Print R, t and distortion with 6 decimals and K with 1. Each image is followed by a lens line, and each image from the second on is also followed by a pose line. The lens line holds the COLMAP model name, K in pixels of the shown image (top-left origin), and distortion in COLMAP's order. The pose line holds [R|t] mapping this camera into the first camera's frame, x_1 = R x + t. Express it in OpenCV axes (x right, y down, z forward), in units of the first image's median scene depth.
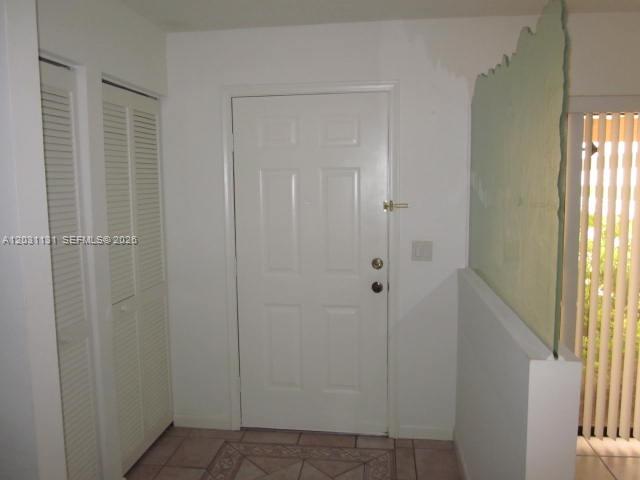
lens RADIAL K [[536.4, 0, 320.0], [0, 536.4, 240.0], [0, 0, 1]] dist [-0.009327, -0.003204]
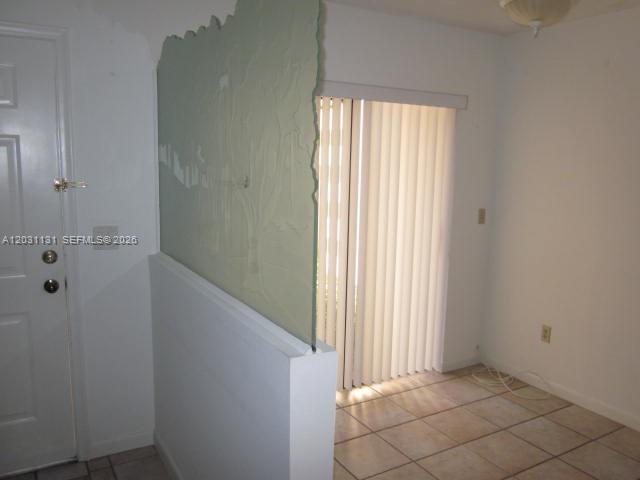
lens RADIAL K [[536.4, 0, 320.0], [0, 536.4, 240.0], [0, 0, 1]] dist [-0.009327, -0.003204]
pose [[0.799790, -0.066501, 0.596585, -0.047564], [0.038740, 0.997491, 0.059255, -0.014244], [-0.599028, -0.024280, 0.800360, 0.118507]]
